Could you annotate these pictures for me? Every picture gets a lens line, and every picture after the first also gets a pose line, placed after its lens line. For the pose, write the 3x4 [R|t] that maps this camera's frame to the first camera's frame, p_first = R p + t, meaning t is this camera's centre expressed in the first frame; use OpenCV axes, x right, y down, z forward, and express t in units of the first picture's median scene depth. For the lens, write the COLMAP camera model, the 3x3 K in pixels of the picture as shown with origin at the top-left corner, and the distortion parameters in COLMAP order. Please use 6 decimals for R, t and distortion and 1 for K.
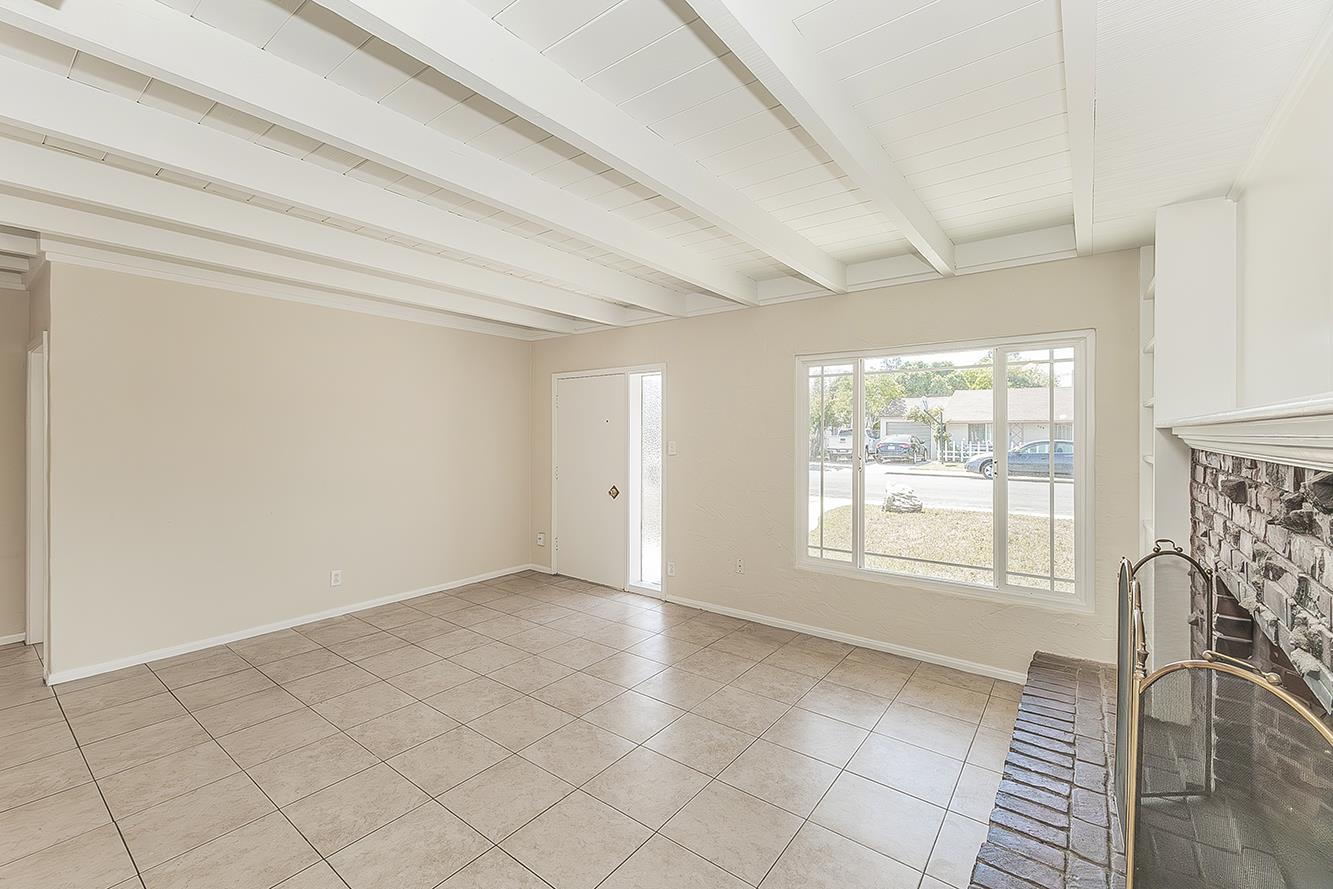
lens RADIAL K [[558.5, 0, 648.5], [0, 558.5, 434.8], [0, 0, 1]] dist [0.005242, -0.001432]
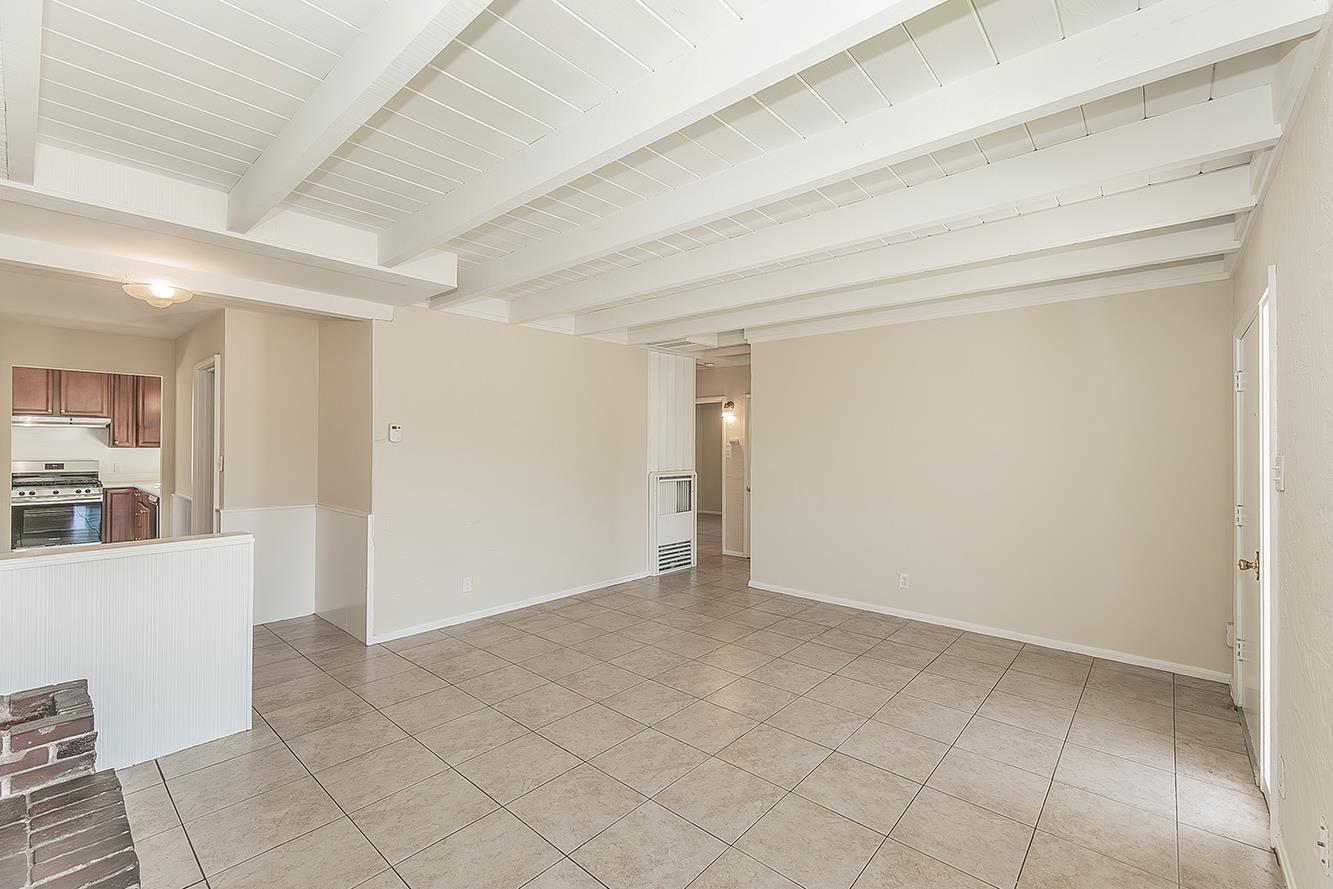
lens RADIAL K [[558.5, 0, 697.9], [0, 558.5, 449.7], [0, 0, 1]] dist [0.005242, -0.001432]
pose [[-0.027333, 0.005561, -0.999611, 0.540129], [-0.010282, 0.999930, 0.005844, 0.009936], [0.999574, 0.010437, -0.027274, 0.705814]]
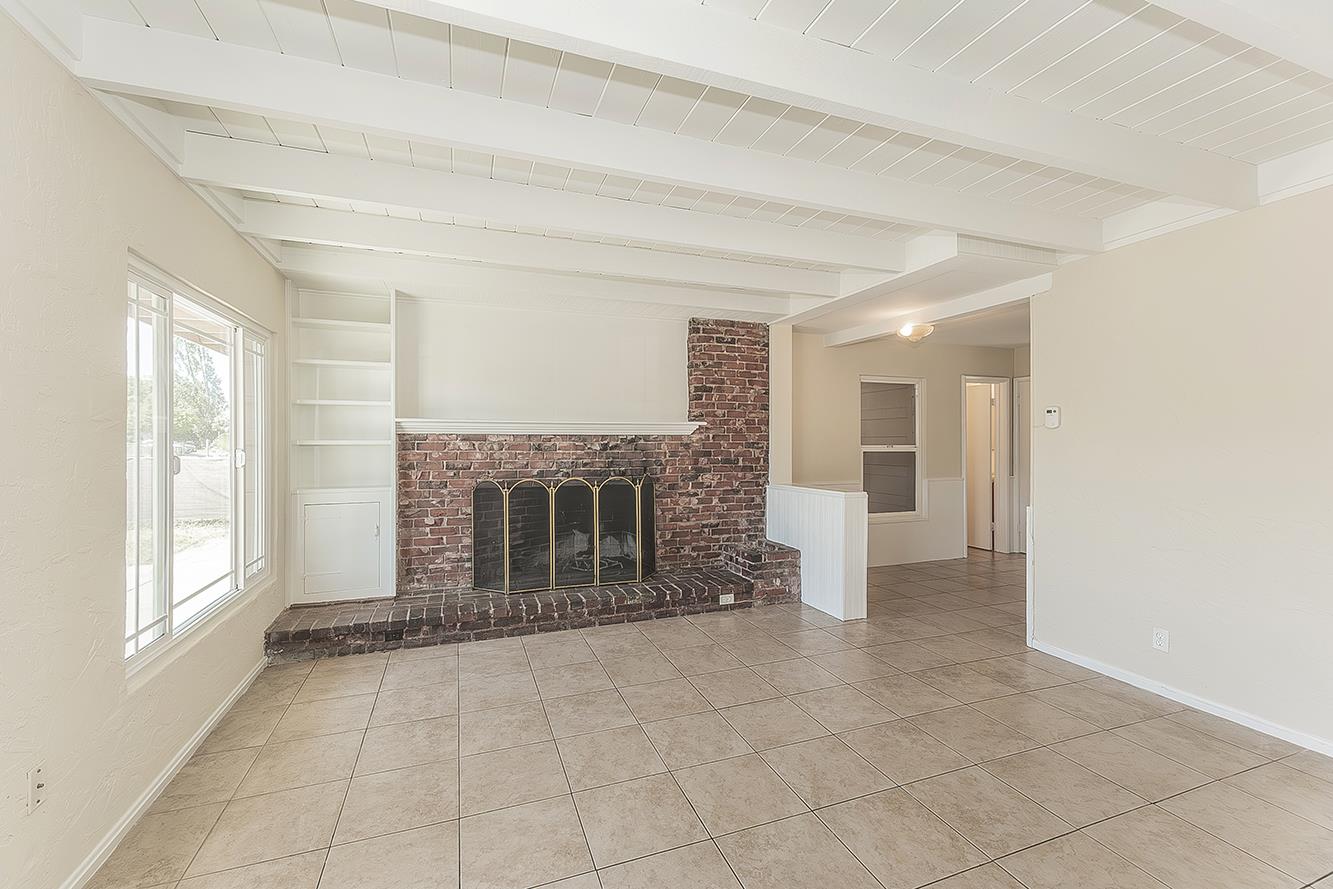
lens RADIAL K [[558.5, 0, 662.8], [0, 558.5, 440.4], [0, 0, 1]] dist [0.005242, -0.001432]
pose [[-0.852004, -0.002337, 0.523531, -0.378574], [0.000917, 0.999982, 0.005956, 0.021056], [-0.523535, 0.005554, -0.851986, 1.192399]]
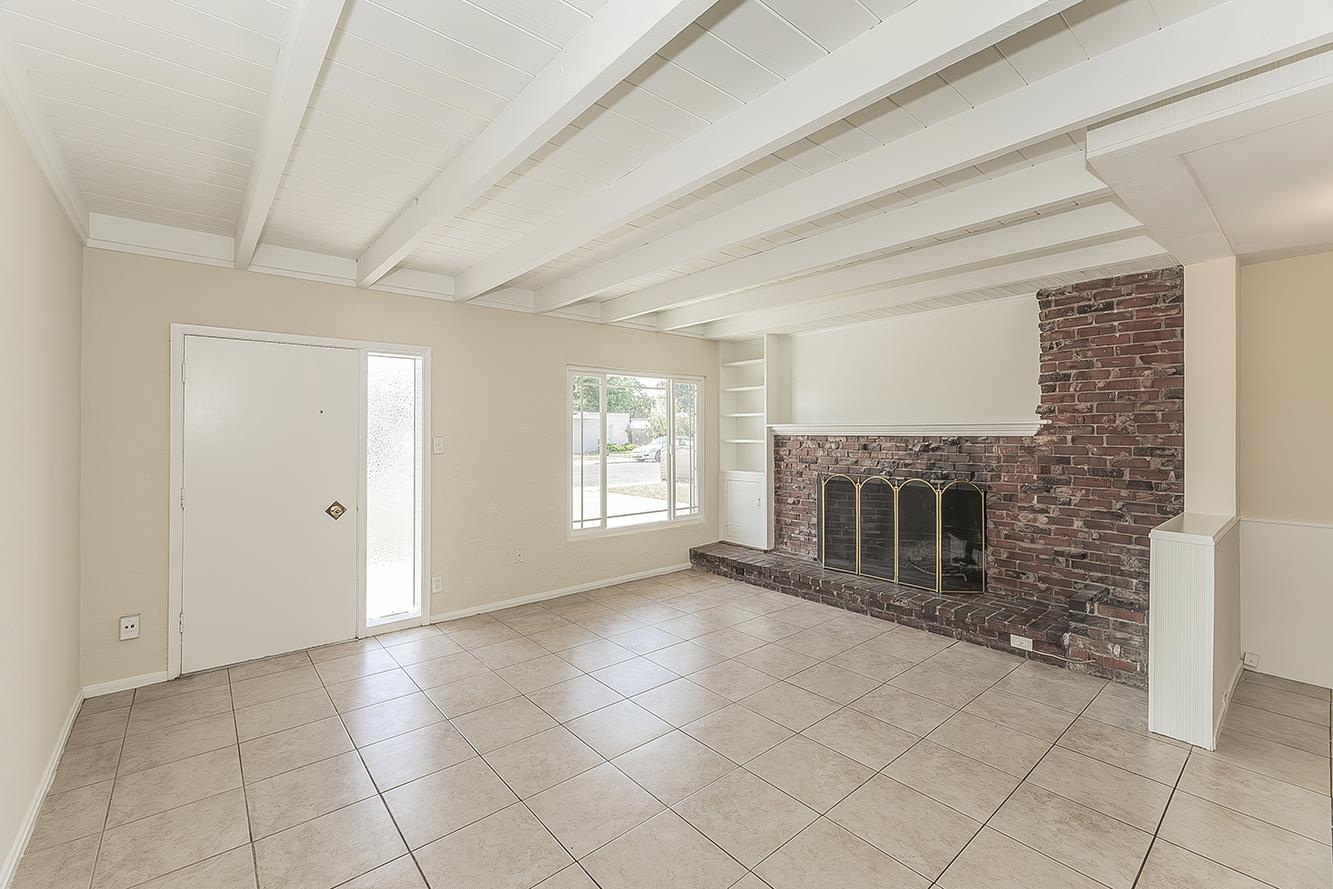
lens RADIAL K [[558.5, 0, 659.2], [0, 558.5, 431.9], [0, 0, 1]] dist [0.005242, -0.001432]
pose [[0.205040, 0.000228, 0.978754, -0.885721], [0.005781, 0.999982, -0.001444, 0.006255], [-0.978736, 0.005954, 0.205035, 0.574529]]
